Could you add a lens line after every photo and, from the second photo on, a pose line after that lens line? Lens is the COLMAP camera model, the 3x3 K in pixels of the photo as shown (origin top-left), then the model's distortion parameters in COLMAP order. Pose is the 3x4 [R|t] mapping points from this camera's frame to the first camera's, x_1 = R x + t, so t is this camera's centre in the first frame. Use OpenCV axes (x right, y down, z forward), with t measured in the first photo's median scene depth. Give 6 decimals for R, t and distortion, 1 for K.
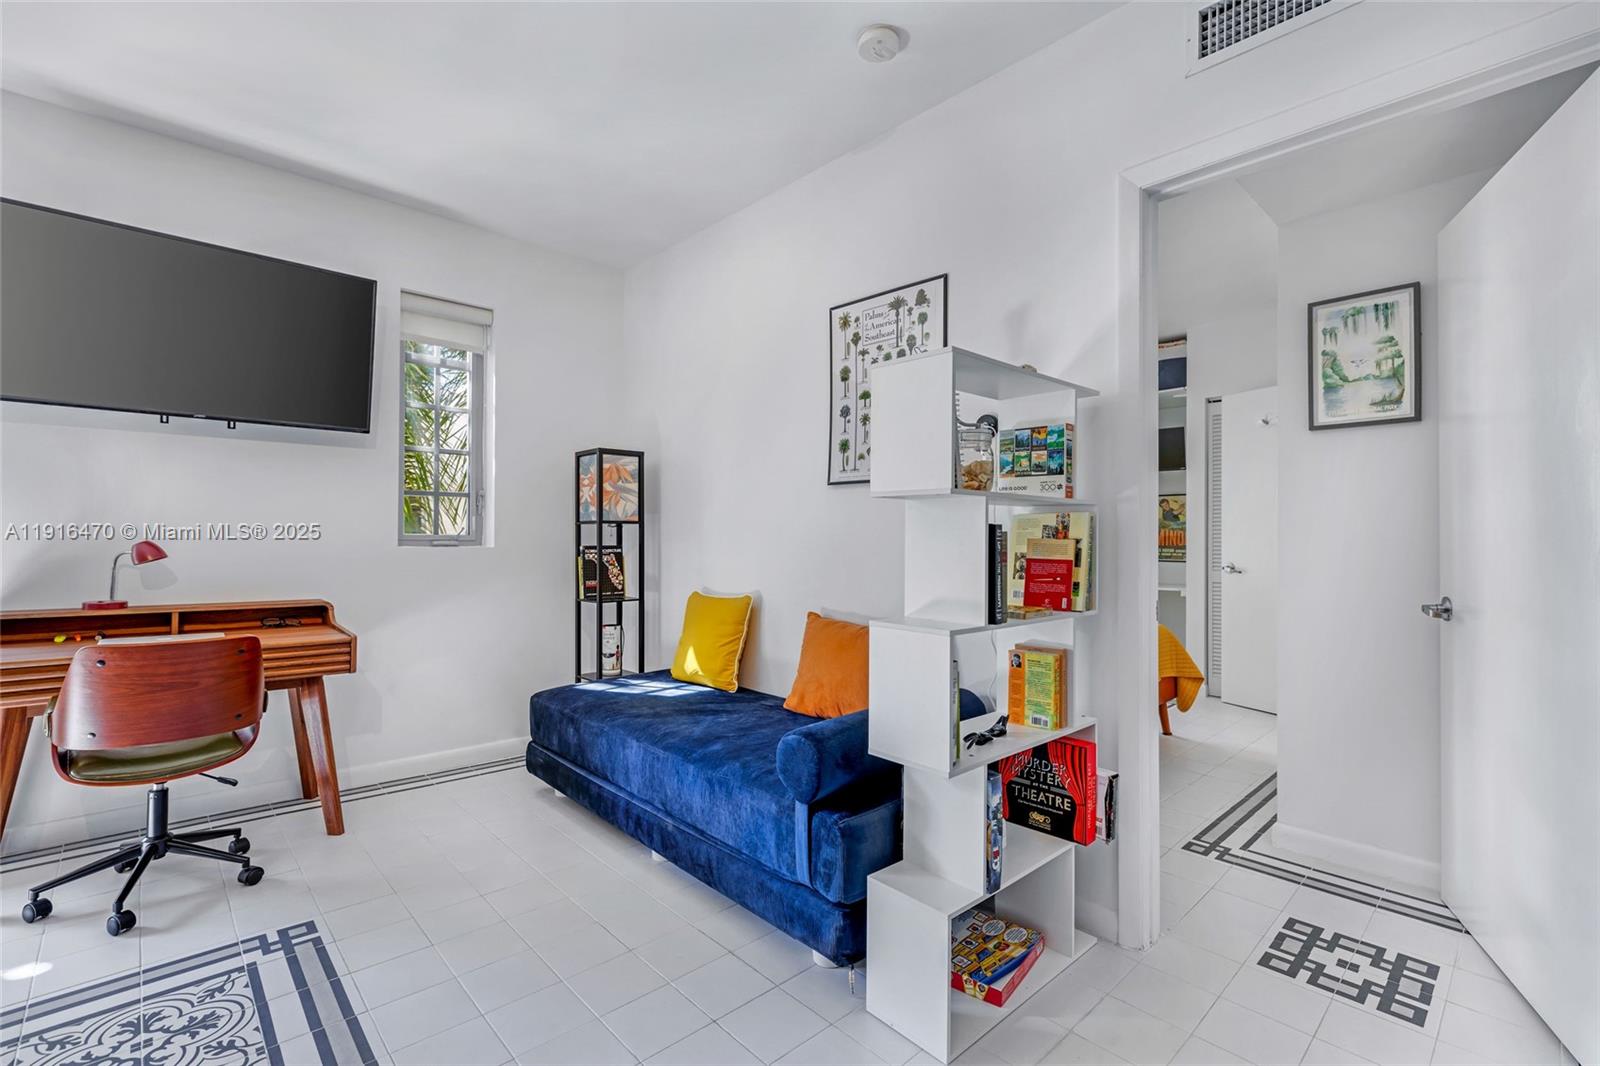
lens RADIAL K [[720.4, 0, 797.2], [0, 720.4, 531.7], [0, 0, 1]] dist [0.010675, -0.001108]
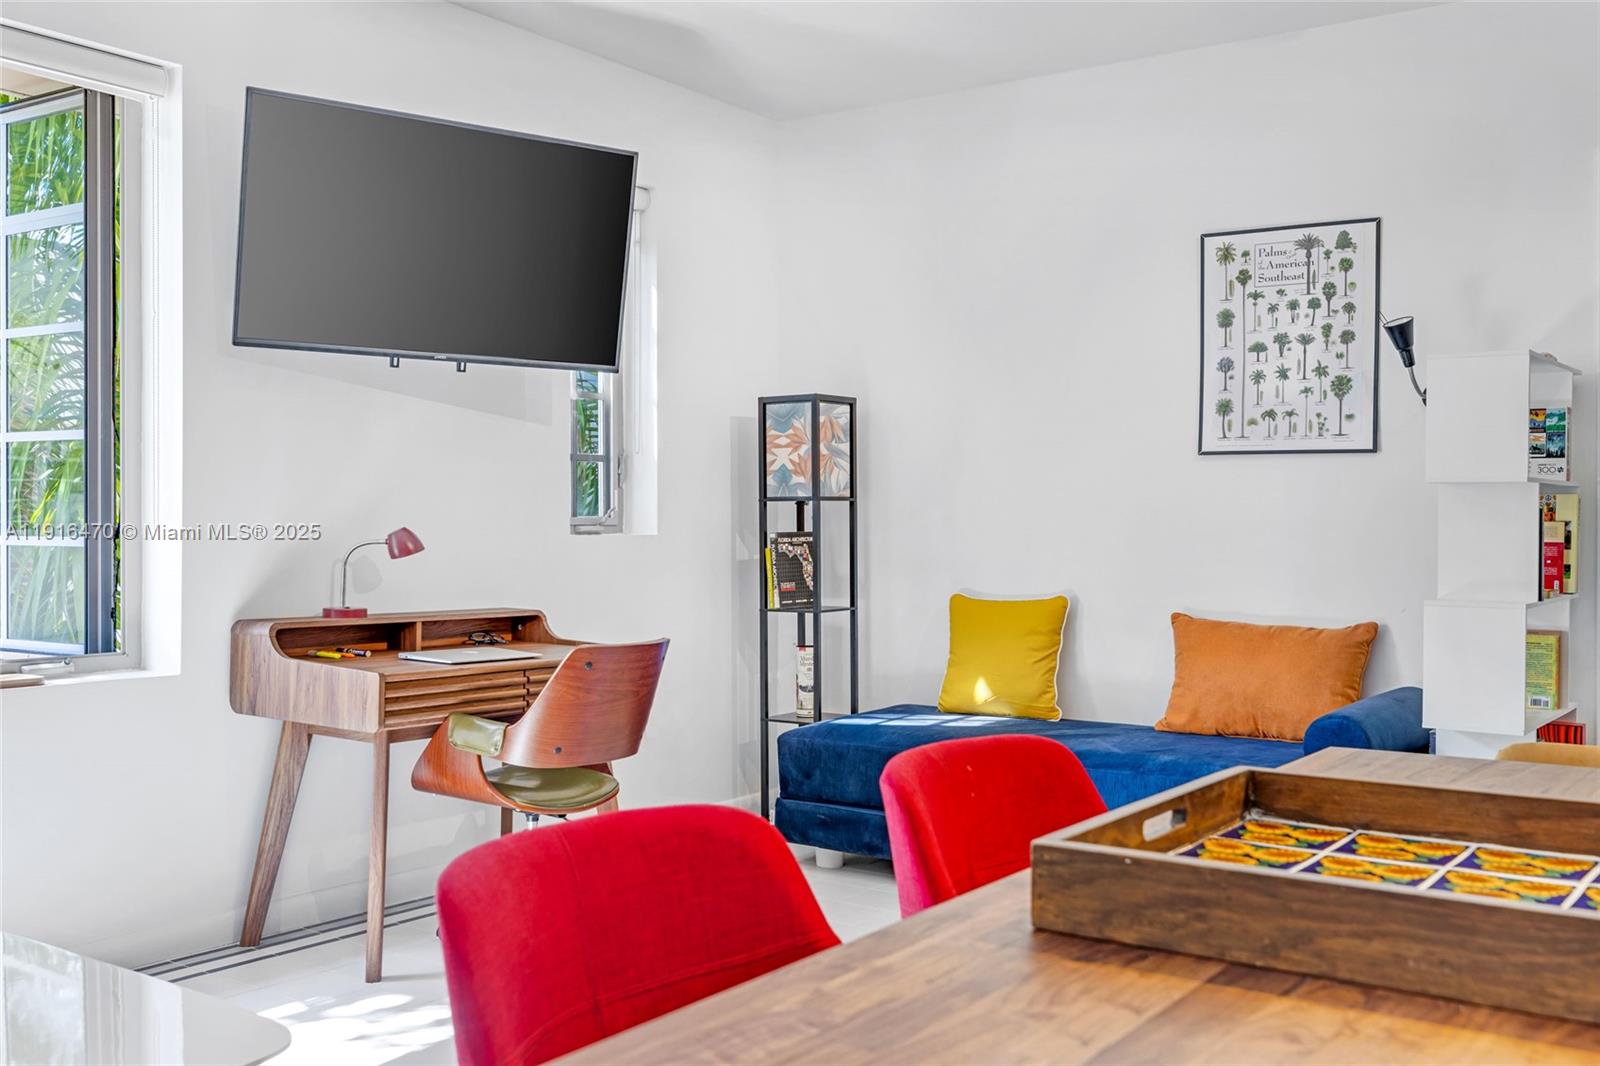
lens RADIAL K [[1557.3, 0, 799.1], [0, 1557.3, 534.1], [0, 0, 1]] dist [0.005585, 0.000000]
pose [[0.979423, -0.004361, 0.201773, -0.781769], [0.000540, 0.999820, 0.018989, -0.009928], [-0.201819, -0.018489, 0.979248, -0.644738]]
